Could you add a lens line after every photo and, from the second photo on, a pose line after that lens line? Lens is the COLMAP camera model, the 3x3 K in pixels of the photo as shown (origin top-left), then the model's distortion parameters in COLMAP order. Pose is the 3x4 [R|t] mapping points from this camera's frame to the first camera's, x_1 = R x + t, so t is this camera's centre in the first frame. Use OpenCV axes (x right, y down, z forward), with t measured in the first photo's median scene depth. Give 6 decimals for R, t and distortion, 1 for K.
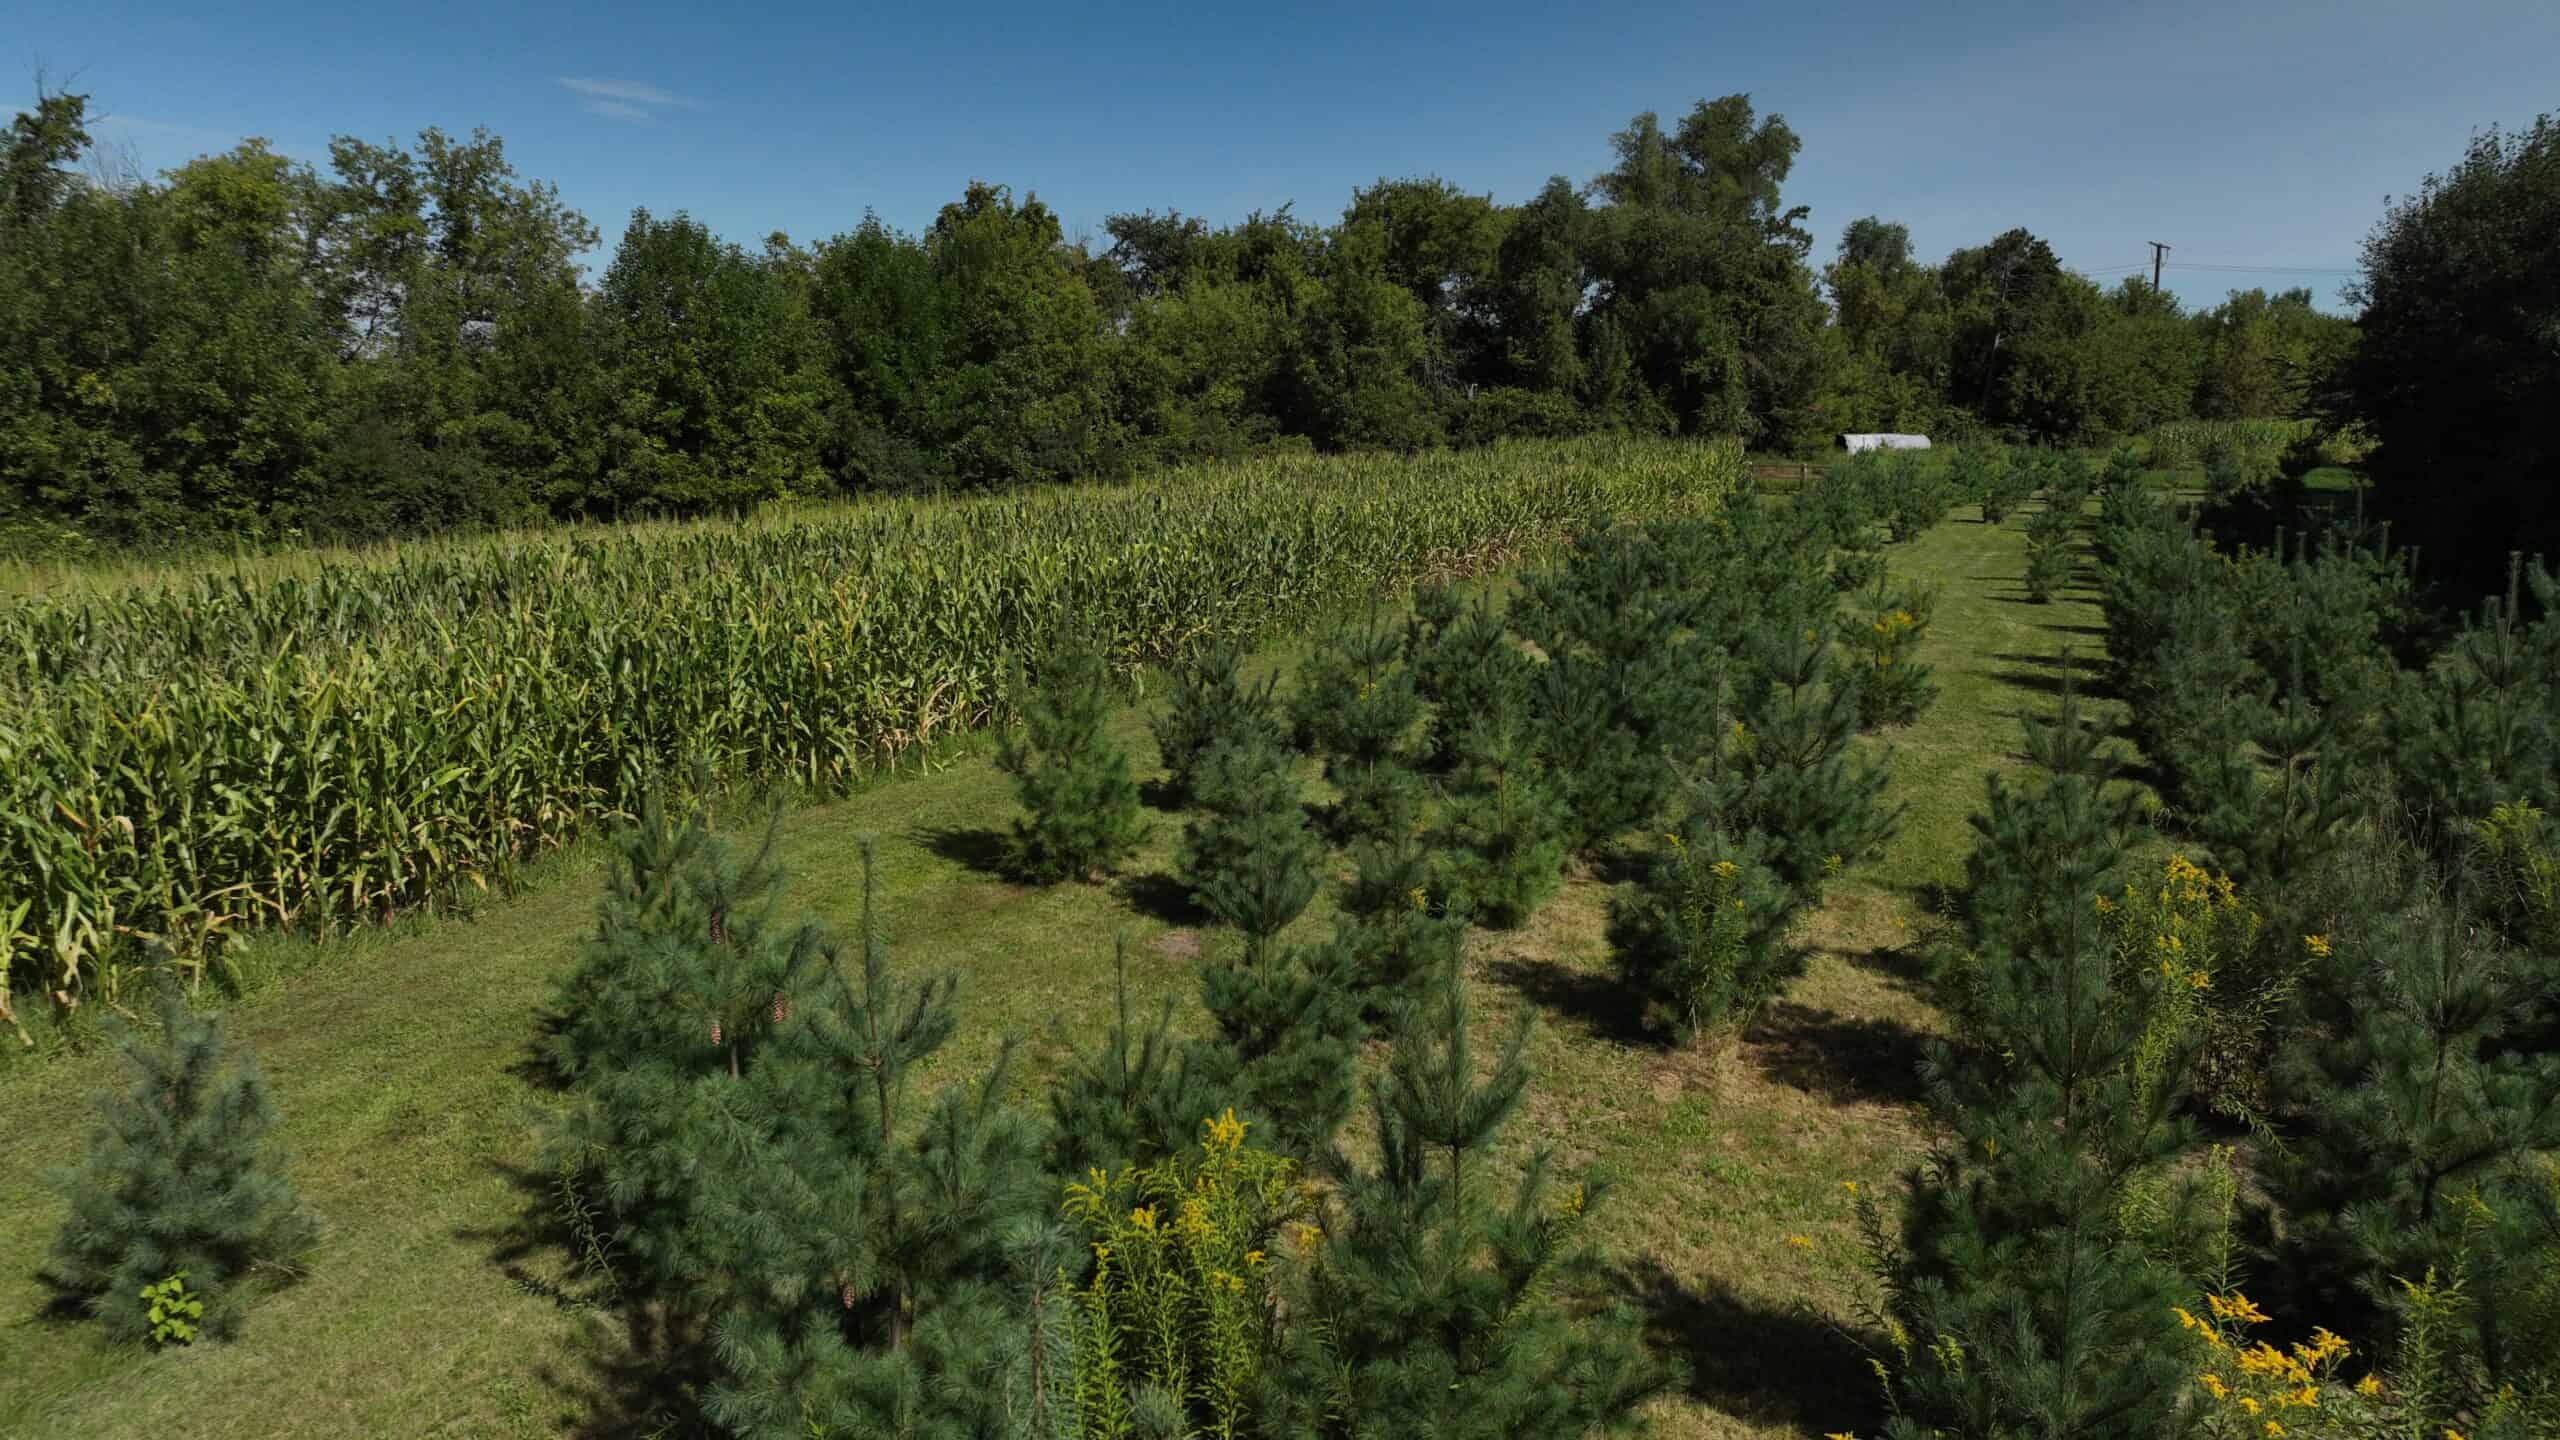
lens RADIAL K [[1826.2, 0, 1284.1], [0, 1826.2, 713.6], [0, 0, 1]] dist [-0.004305, 0.029854]
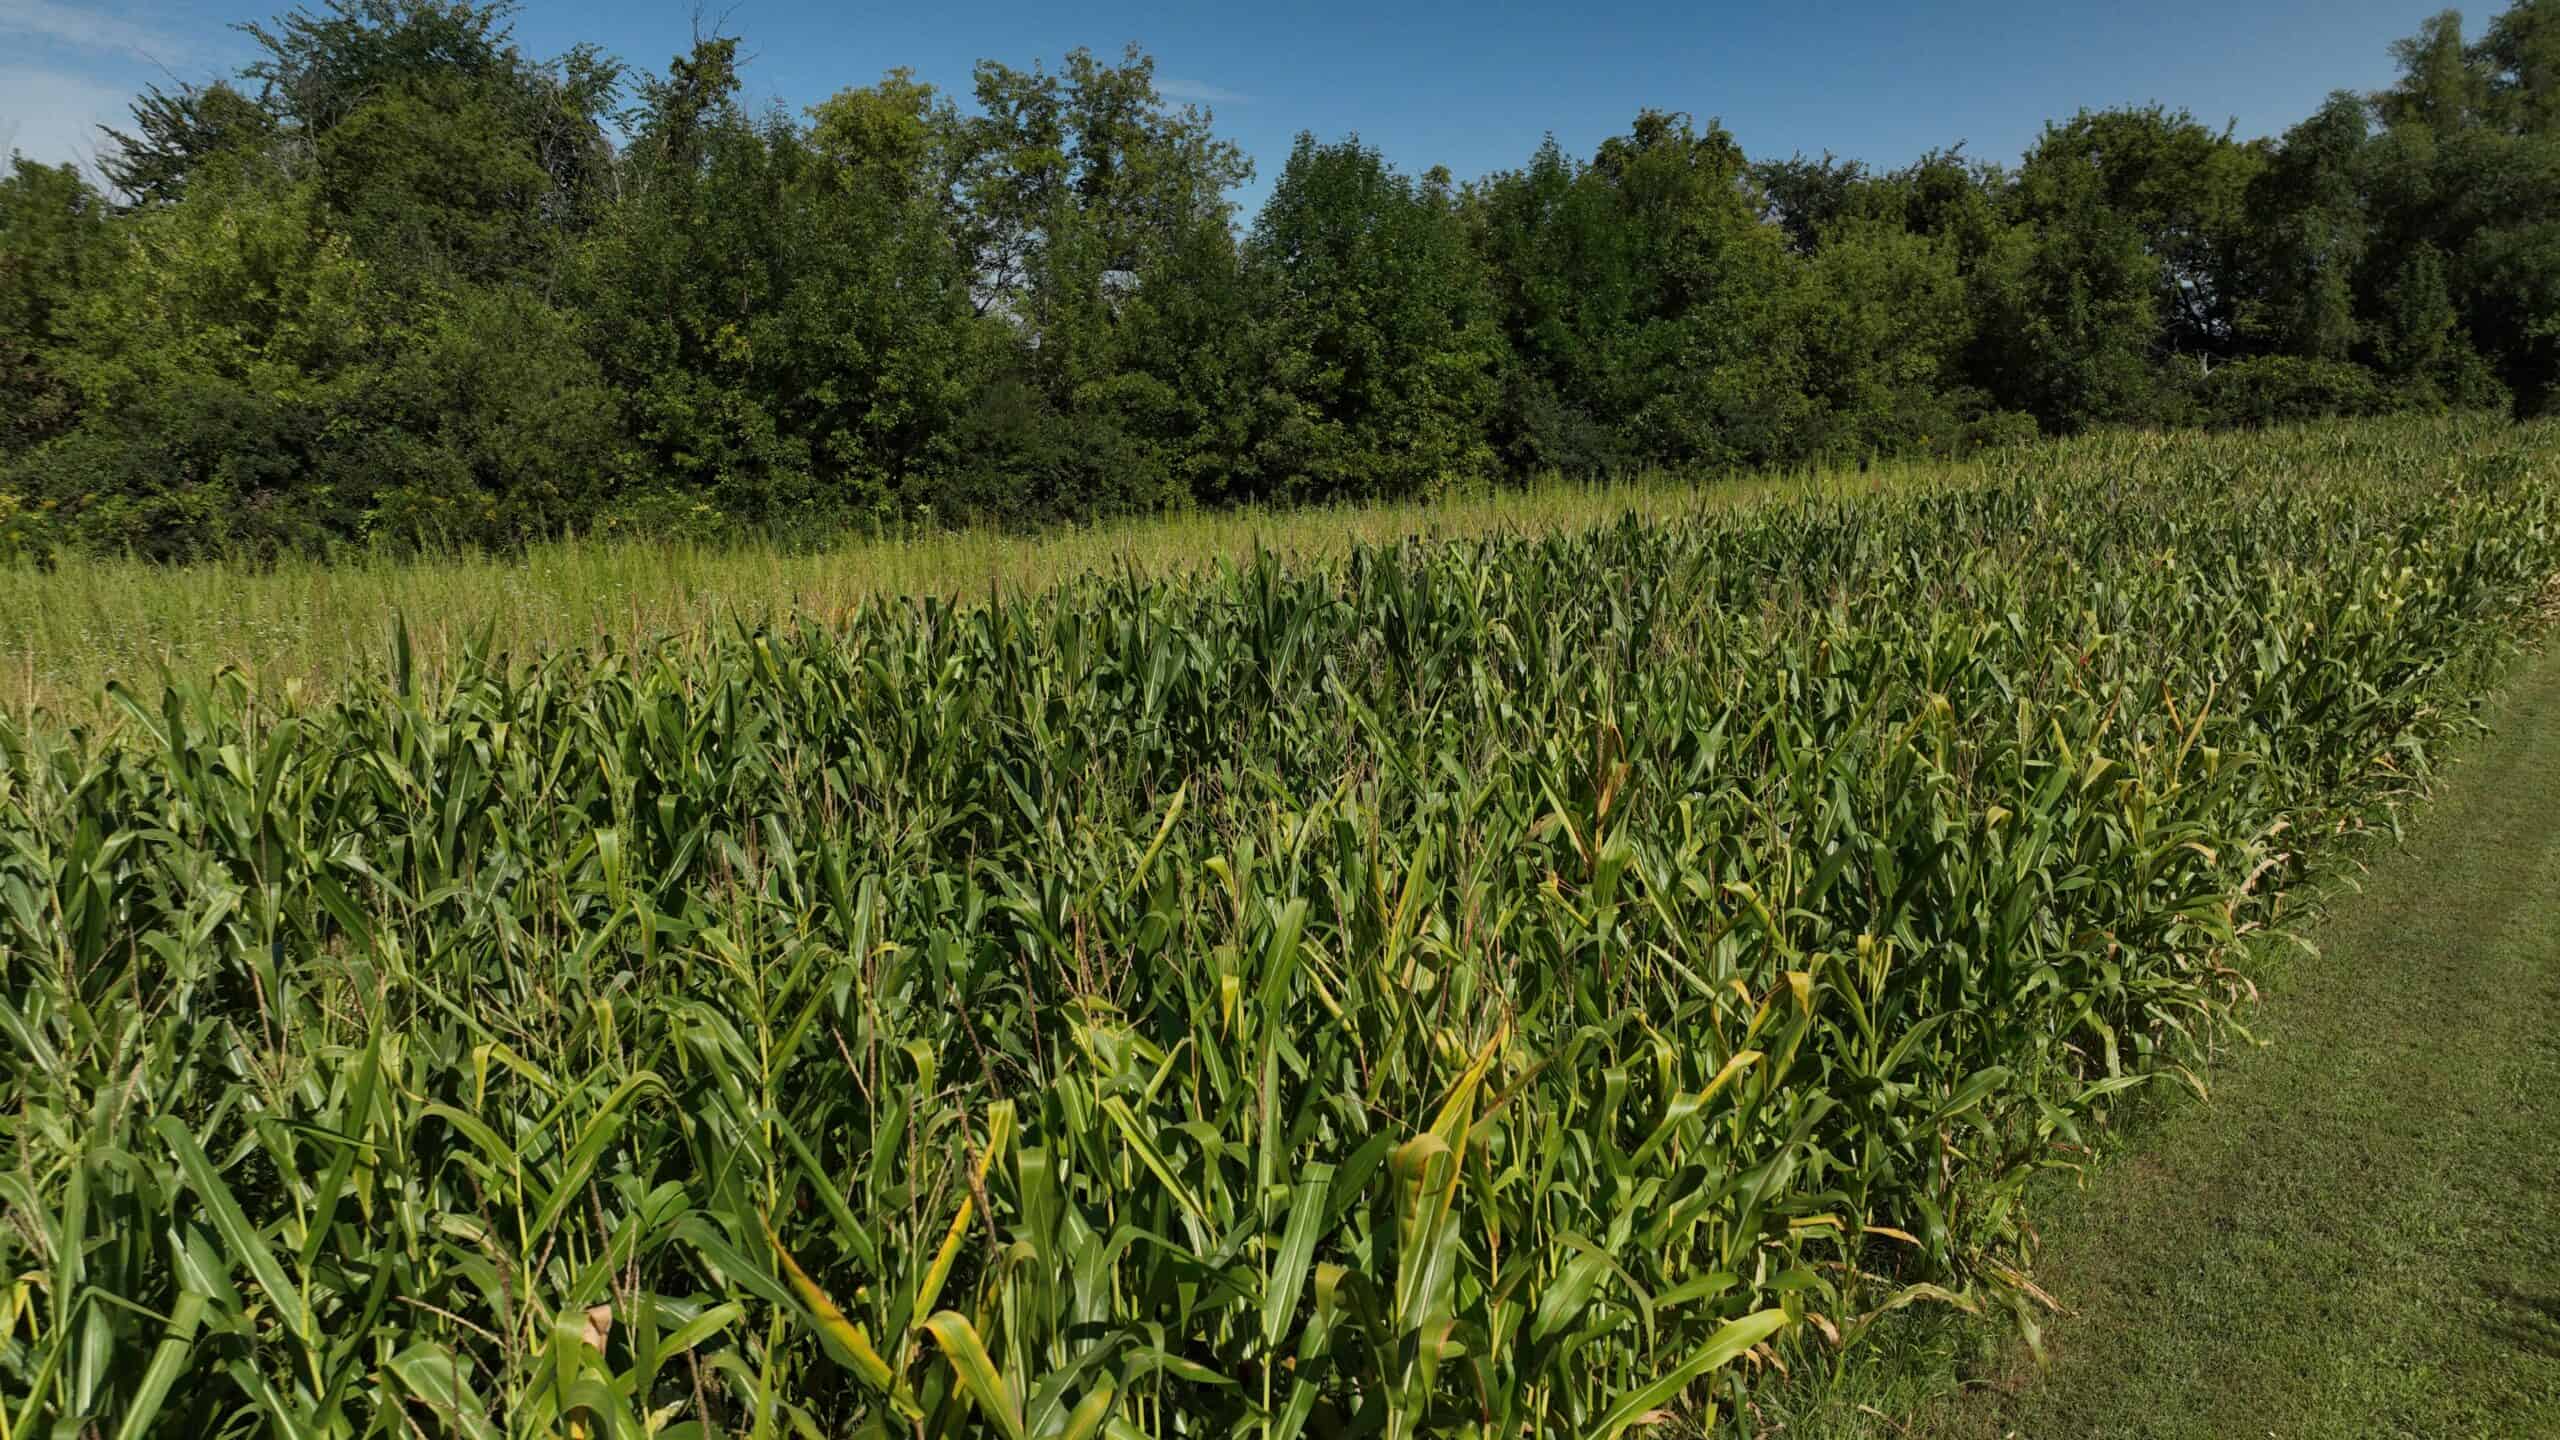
lens RADIAL K [[1826.2, 0, 1284.1], [0, 1826.2, 713.6], [0, 0, 1]] dist [-0.004305, 0.029854]
pose [[0.962328, 0.051536, -0.266961, -0.118427], [-0.049244, 0.998670, 0.015274, -0.020035], [0.267393, -0.001553, 0.963586, 0.177913]]
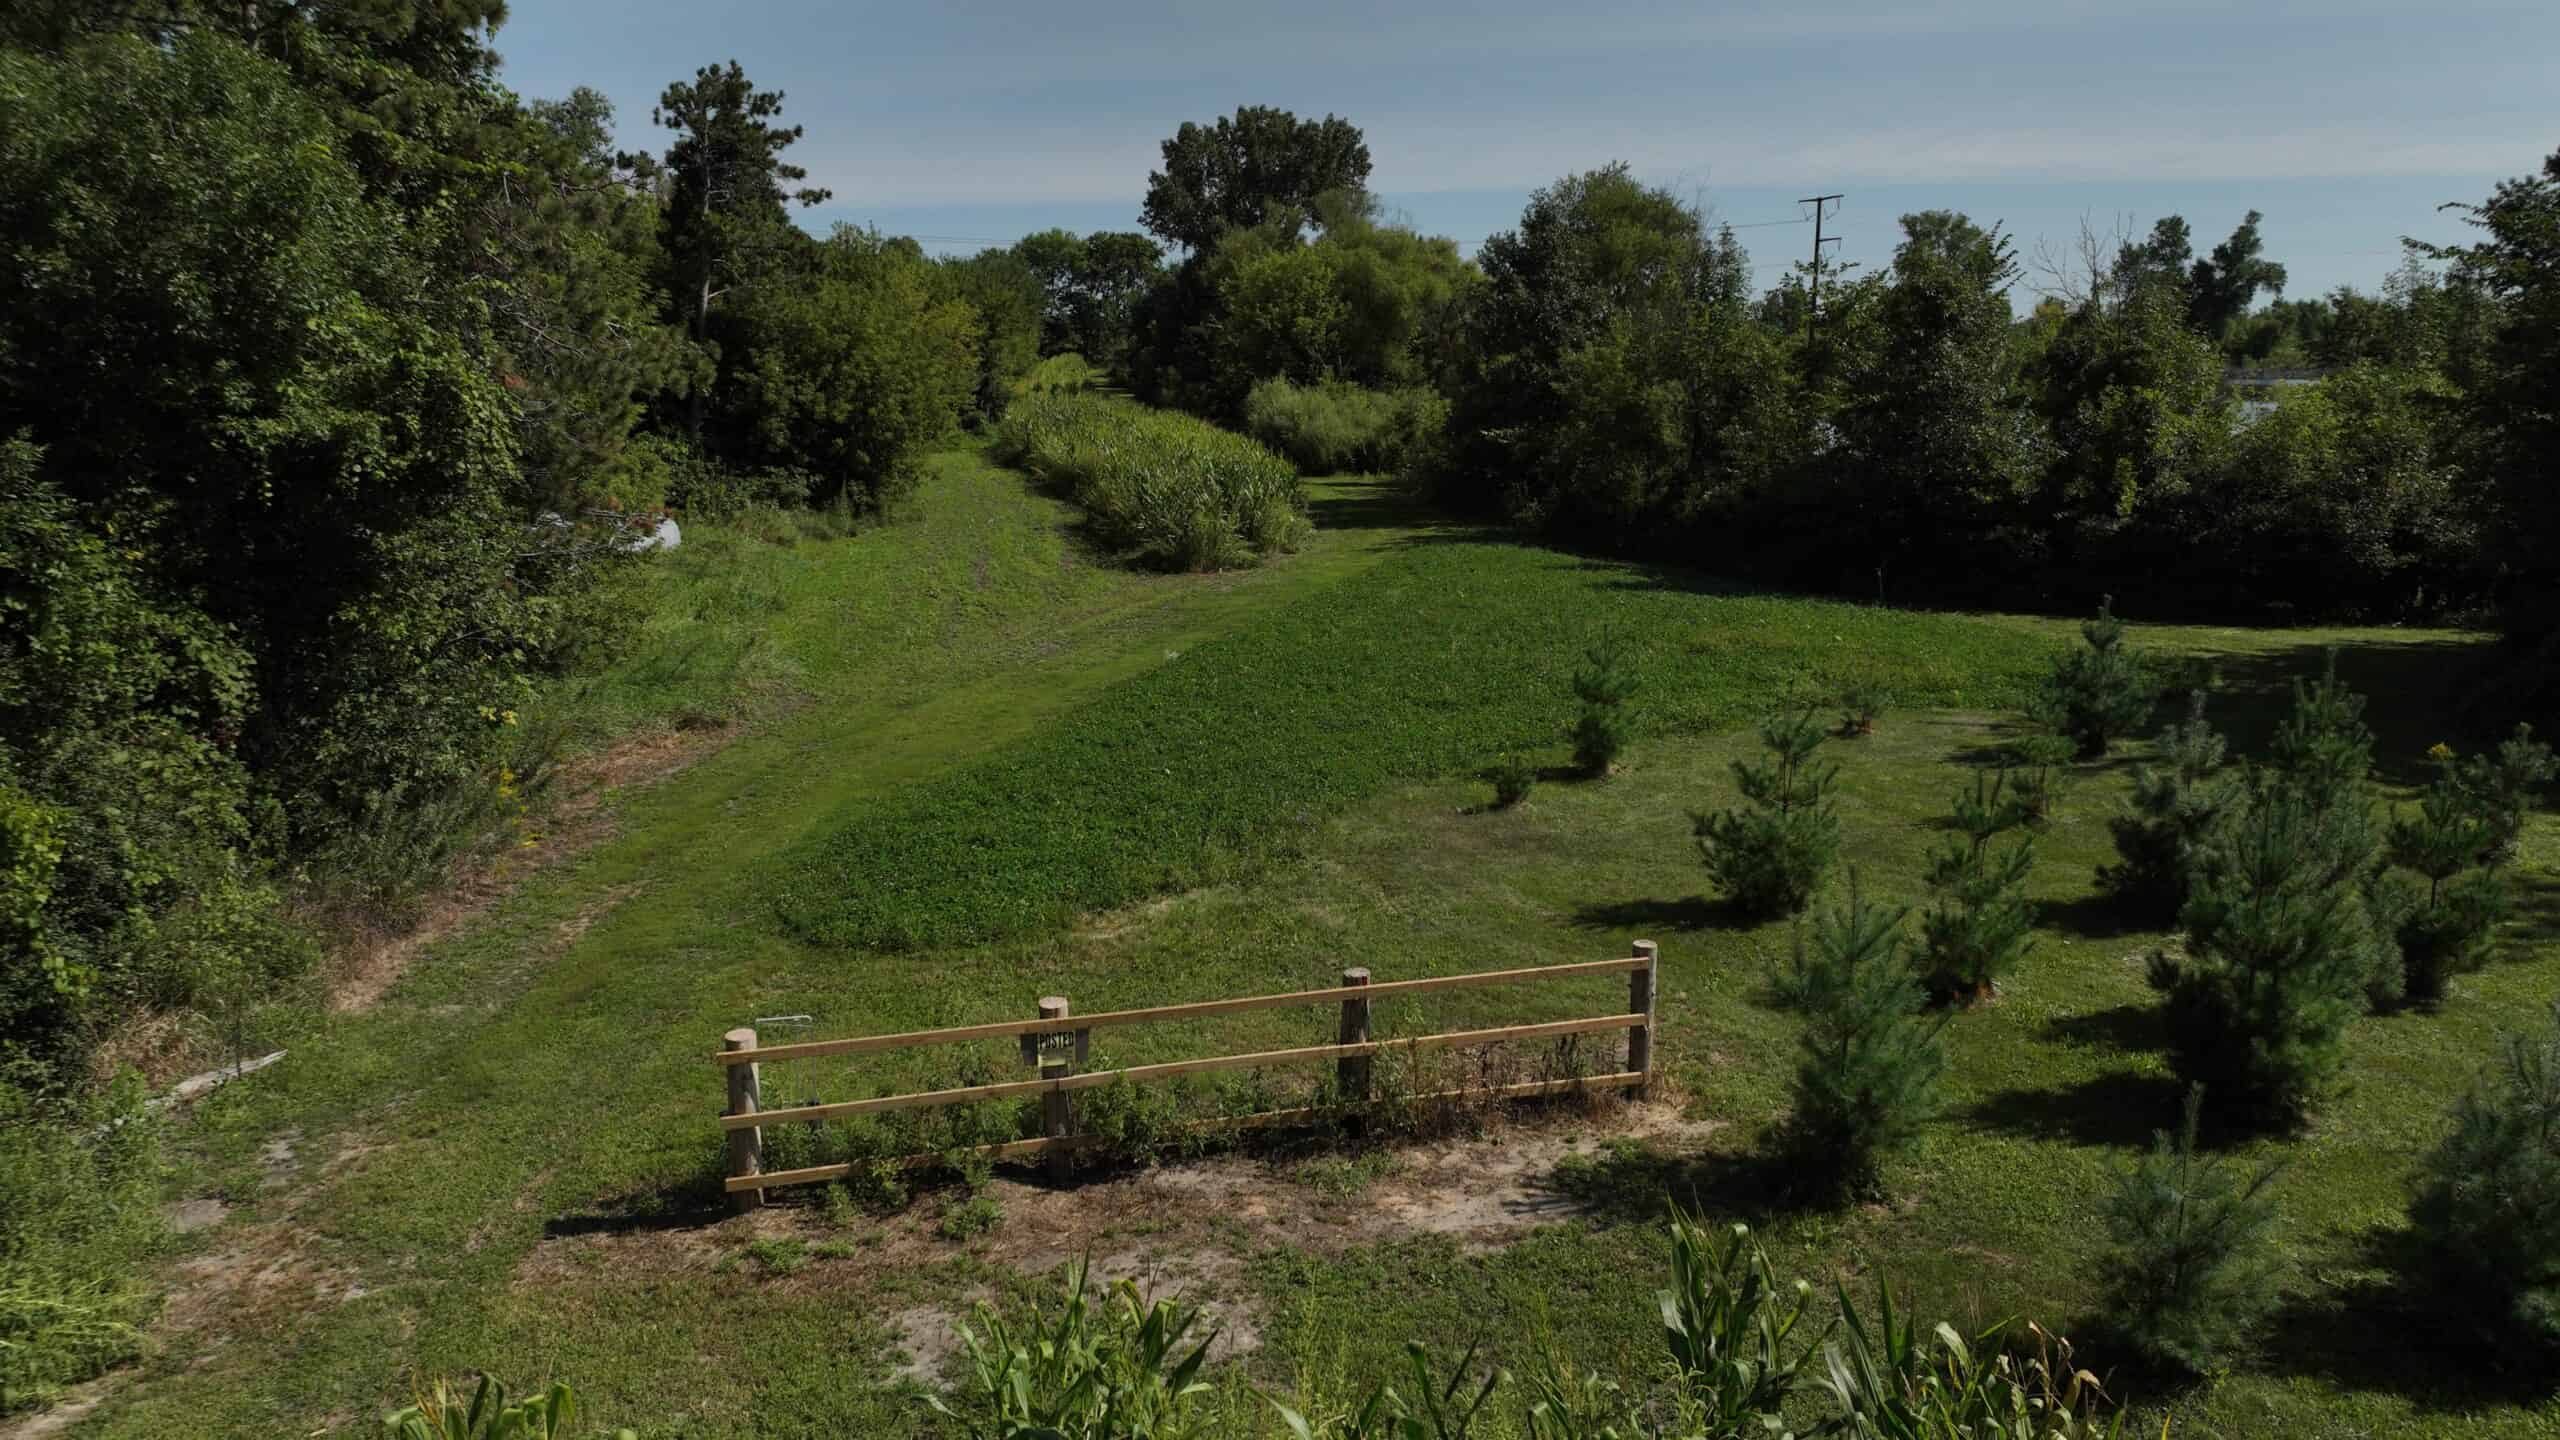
lens RADIAL K [[1826.2, 0, 1284.1], [0, 1826.2, 713.6], [0, 0, 1]] dist [-0.004305, 0.029854]
pose [[0.618176, -0.164367, 0.768662, 0.204133], [0.144458, 0.984993, 0.094449, -0.257998], [-0.772651, 0.052654, 0.632643, 1.264344]]
